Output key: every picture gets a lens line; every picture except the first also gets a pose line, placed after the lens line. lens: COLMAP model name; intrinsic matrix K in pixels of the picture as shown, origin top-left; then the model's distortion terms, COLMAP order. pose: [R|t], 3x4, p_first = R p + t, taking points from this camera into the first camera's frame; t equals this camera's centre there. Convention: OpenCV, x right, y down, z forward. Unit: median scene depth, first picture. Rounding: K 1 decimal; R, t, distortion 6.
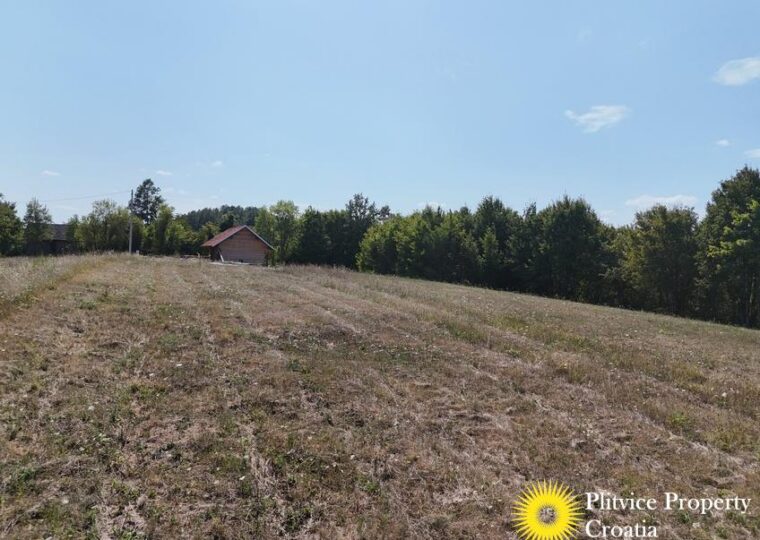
lens RADIAL K [[562.4, 0, 376.9], [0, 562.4, 276.9], [0, 0, 1]] dist [0.055029, -0.039995]
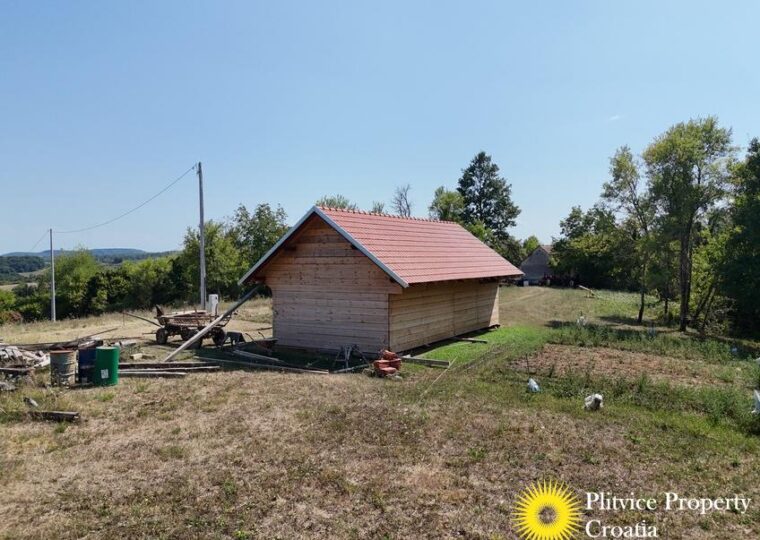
lens RADIAL K [[562.4, 0, 383.4], [0, 562.4, 268.5], [0, 0, 1]] dist [0.055029, -0.039995]
pose [[0.555896, -0.049857, -0.829755, 0.014696], [0.026047, 0.998754, -0.042561, -0.032558], [0.830843, 0.002046, 0.556502, 0.600984]]
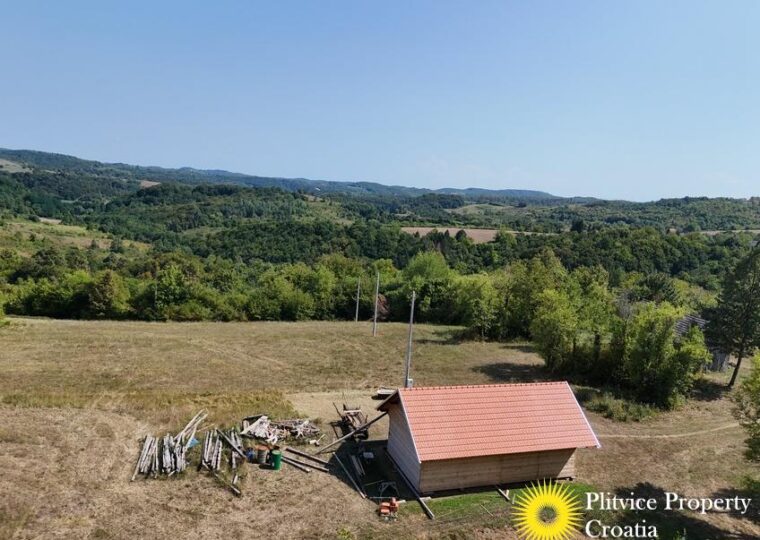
lens RADIAL K [[562.4, 0, 379.2], [0, 562.4, 273.4], [0, 0, 1]] dist [0.055029, -0.039995]
pose [[-0.093768, 0.078715, -0.992477, 0.163491], [-0.099746, 0.991111, 0.088030, -0.158693], [0.990585, 0.107250, -0.085083, 0.700490]]
